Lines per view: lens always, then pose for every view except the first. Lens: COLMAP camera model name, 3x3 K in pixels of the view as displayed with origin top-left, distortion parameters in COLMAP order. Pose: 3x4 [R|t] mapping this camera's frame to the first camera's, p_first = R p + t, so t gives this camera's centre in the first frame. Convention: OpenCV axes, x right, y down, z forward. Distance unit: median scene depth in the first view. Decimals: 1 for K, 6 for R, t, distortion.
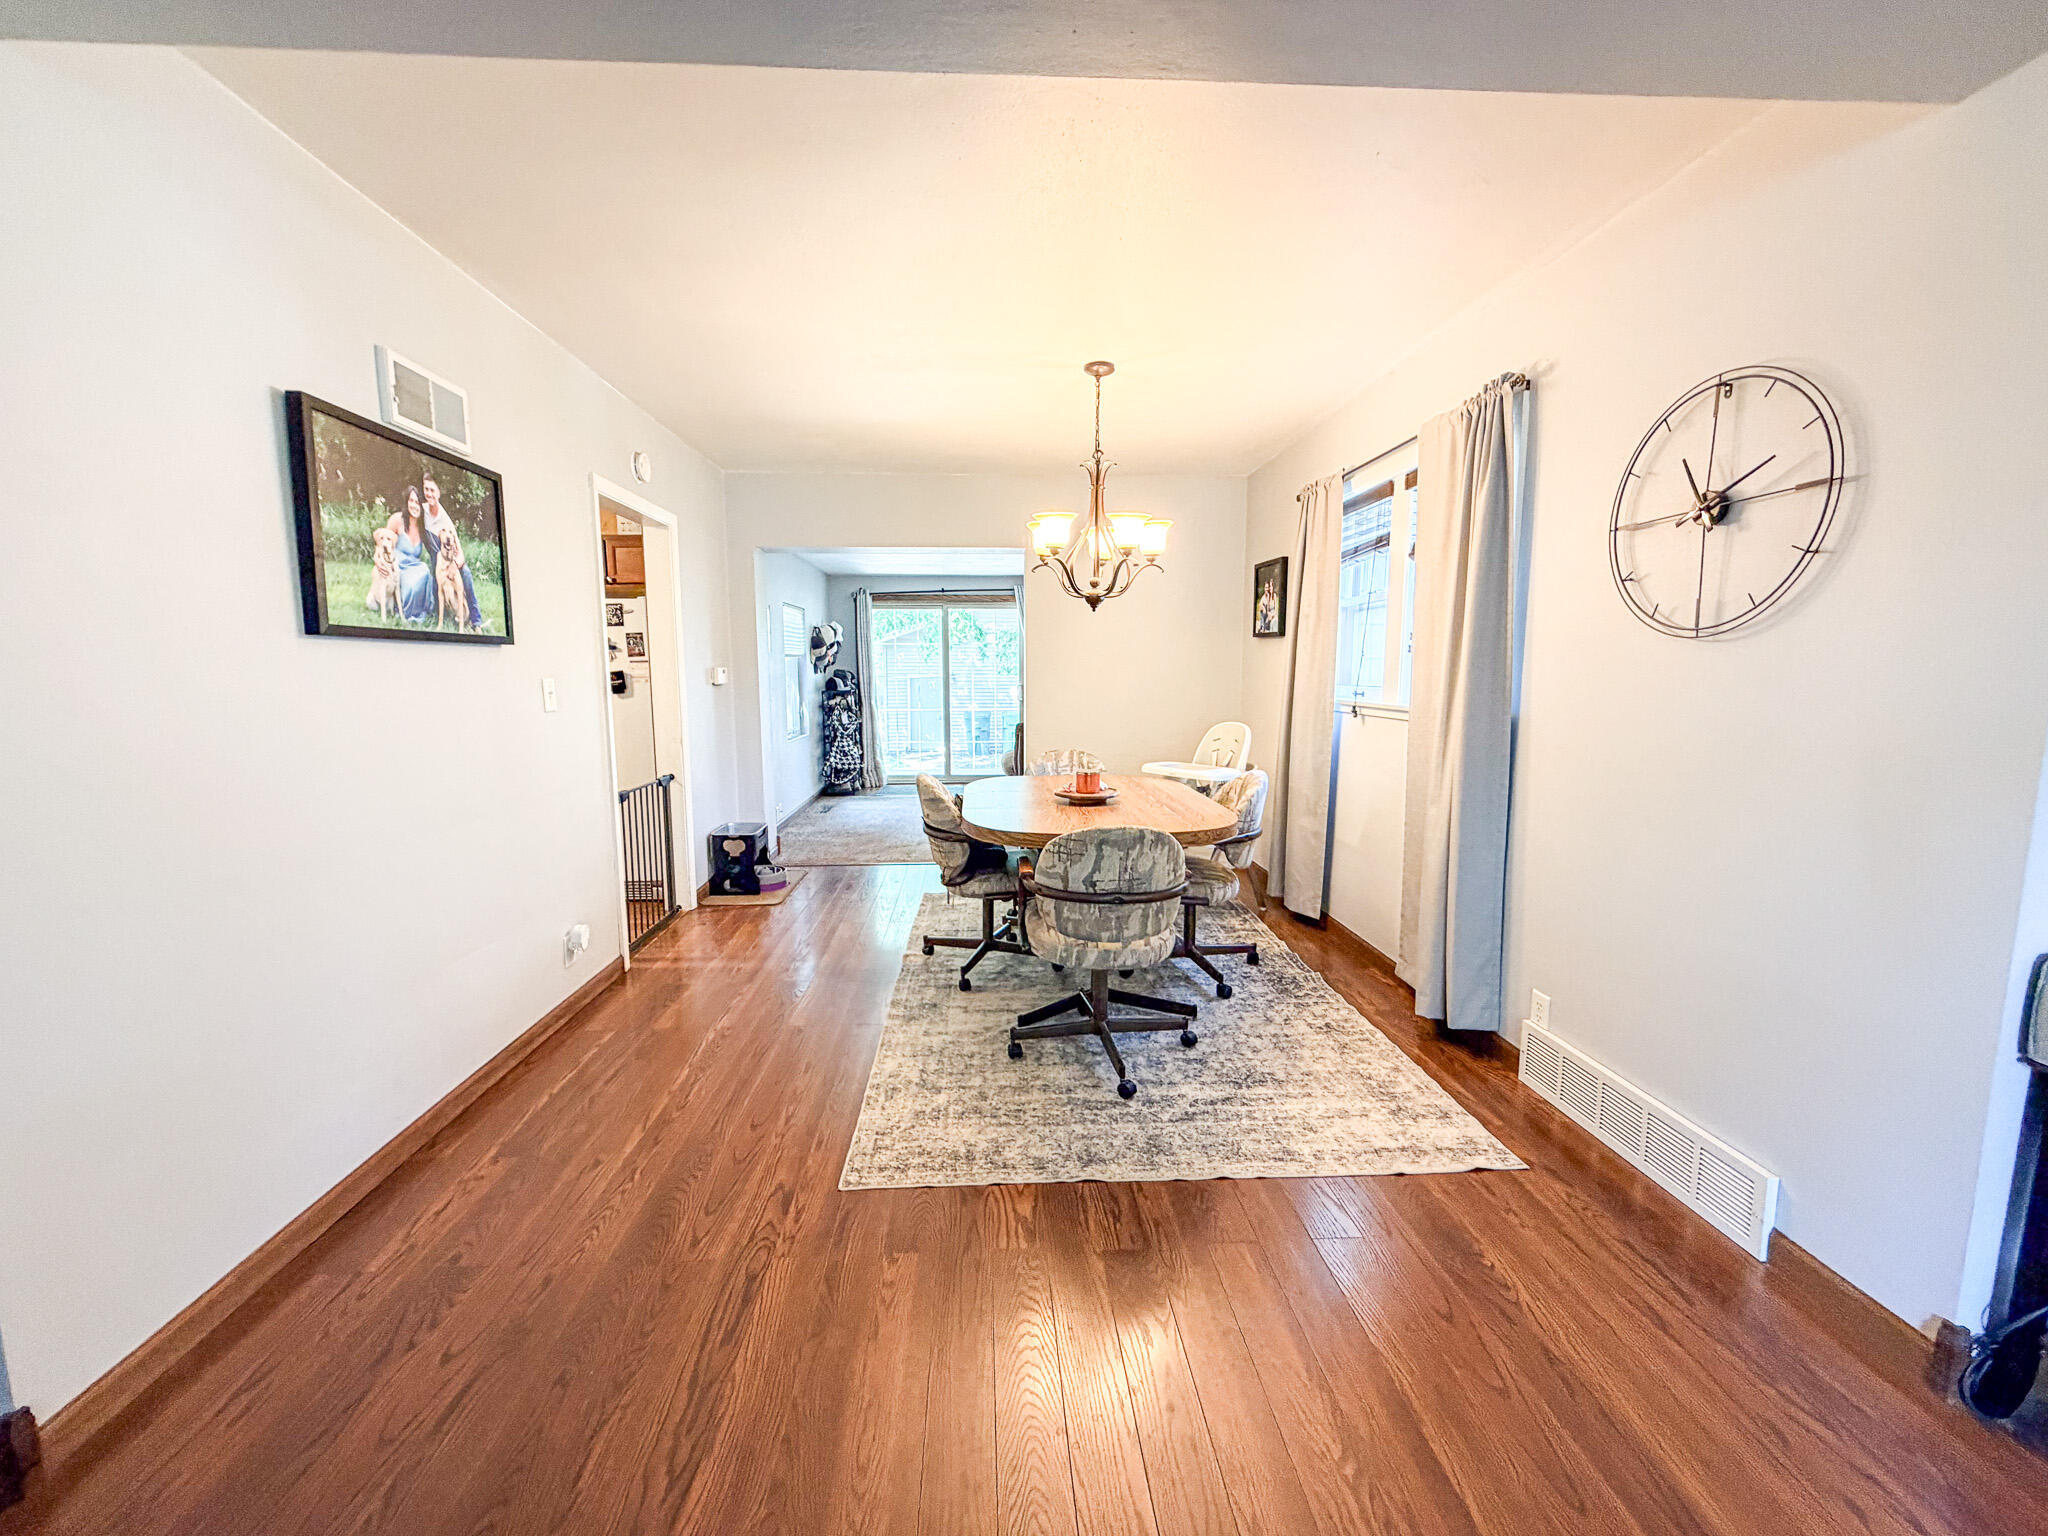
lens RADIAL K [[814.3, 0, 1014.1], [0, 814.3, 770.0], [0, 0, 1]] dist [0.000351, -0.000009]
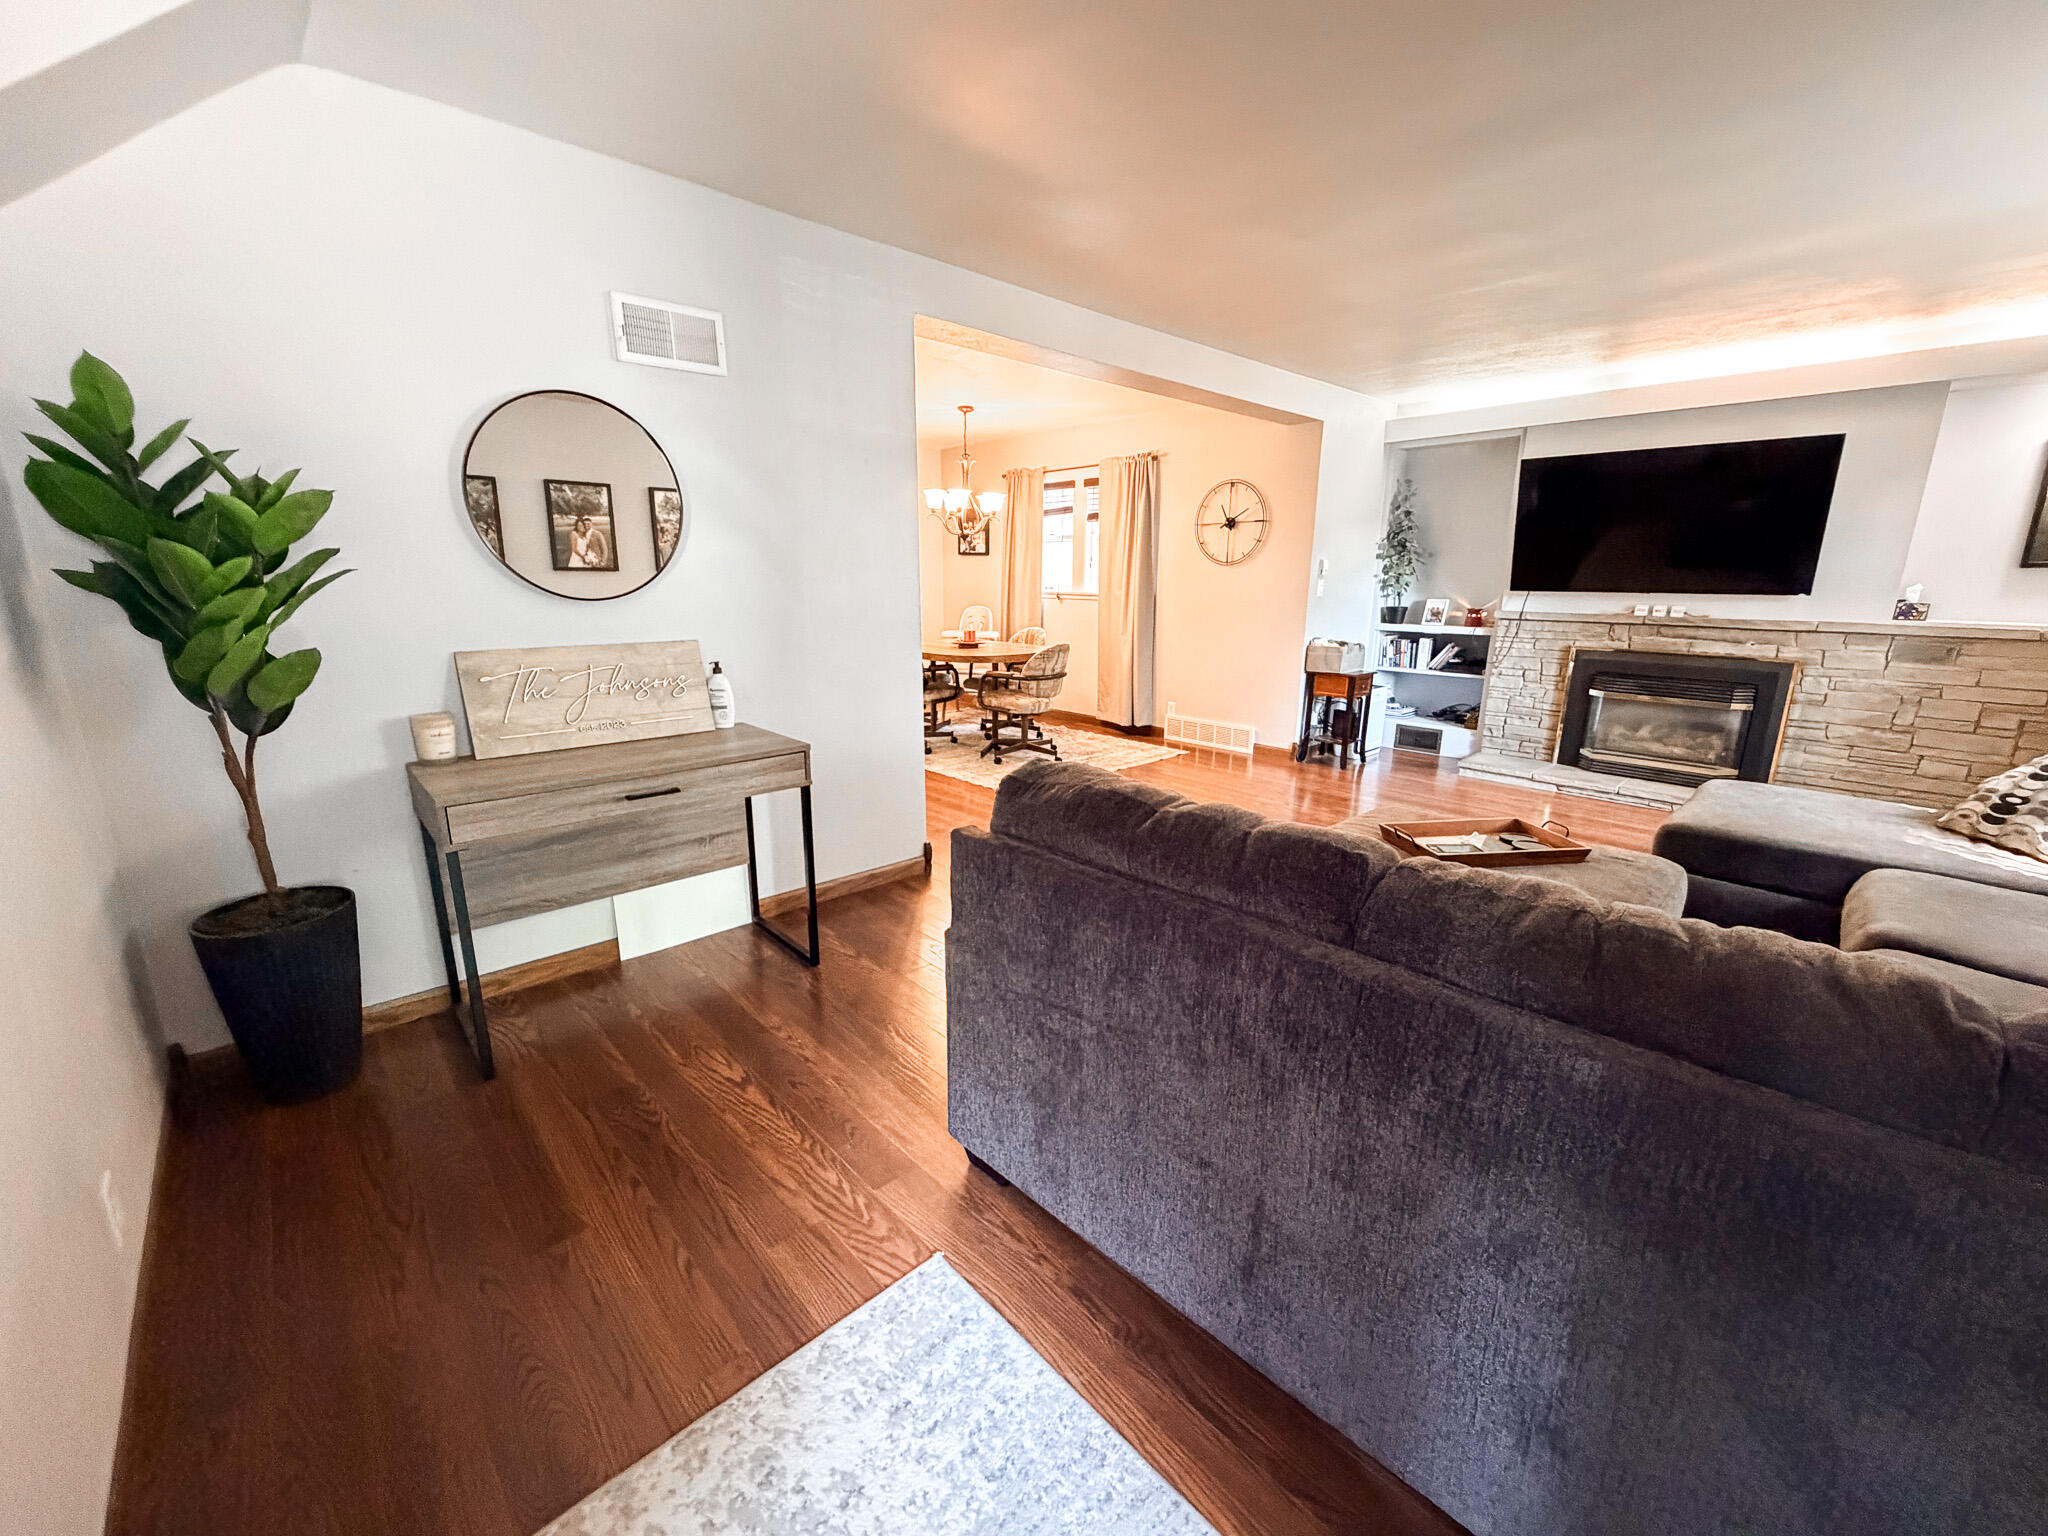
lens RADIAL K [[814.3, 0, 1016.1], [0, 814.3, 771.4], [0, 0, 1]] dist [0.000351, -0.000009]
pose [[0.764880, -0.147567, 0.627042, -1.371680], [0.074745, 0.987164, 0.141142, 0.085032], [-0.639821, -0.061088, 0.766092, -0.678230]]
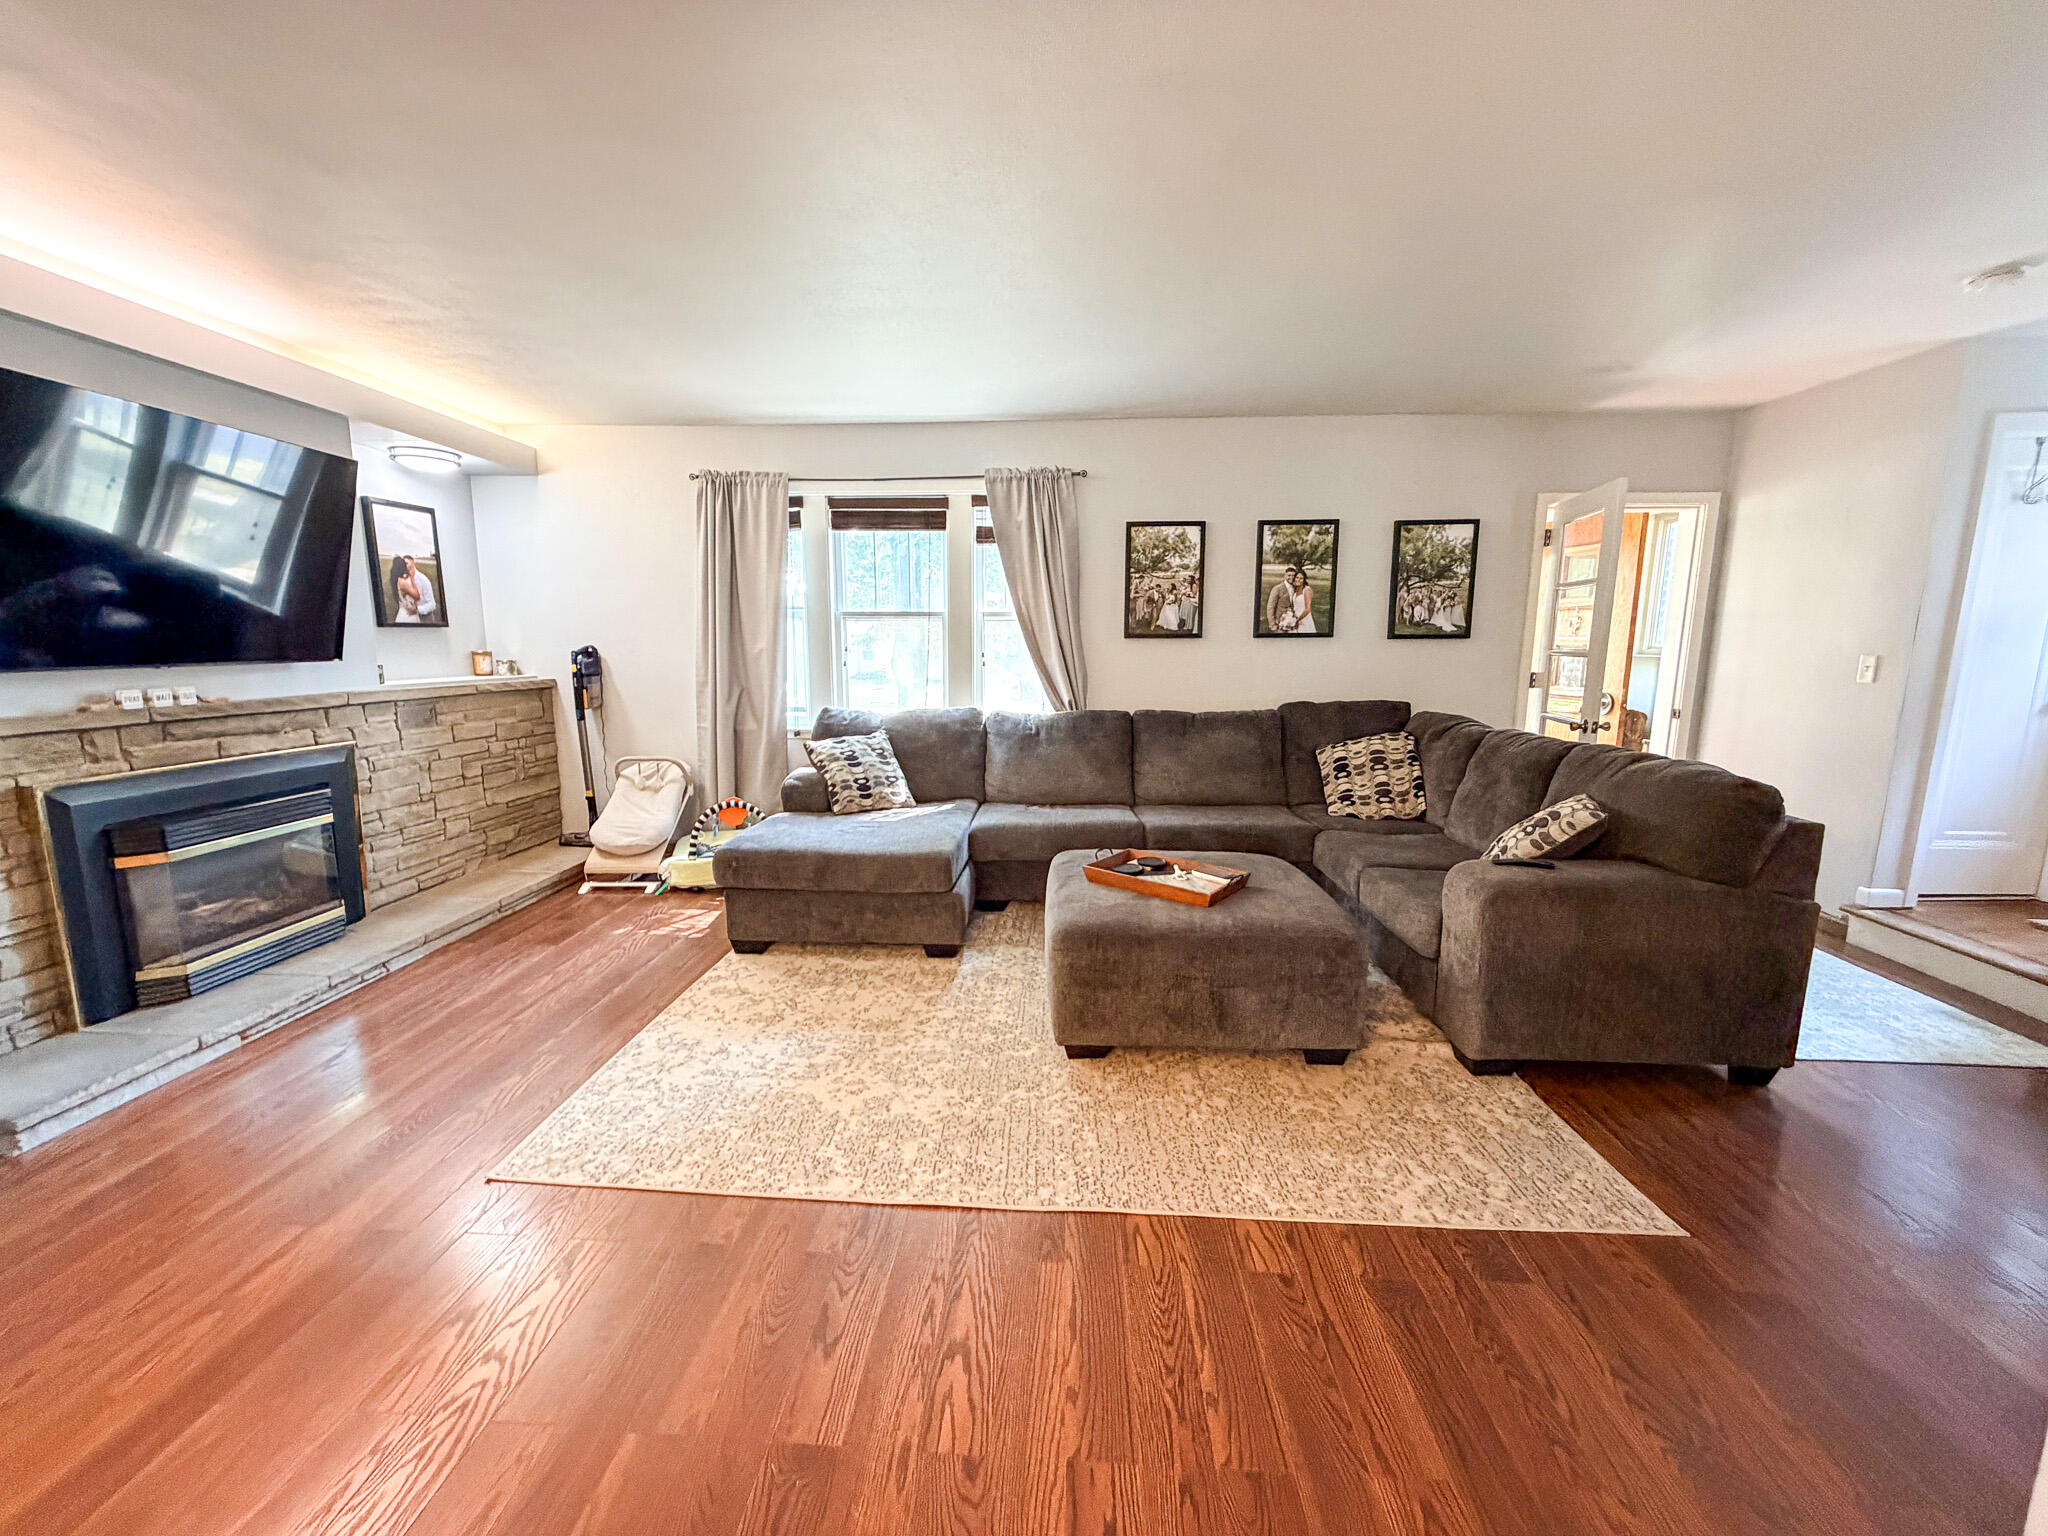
lens RADIAL K [[814.3, 0, 1015.6], [0, 814.3, 768.8], [0, 0, 1]] dist [0.000351, -0.000009]
pose [[-0.994686, -0.017271, 0.101495, -0.212073], [0.011899, 0.959936, 0.279966, -0.102967], [-0.102264, 0.279686, -0.954630, 0.784417]]
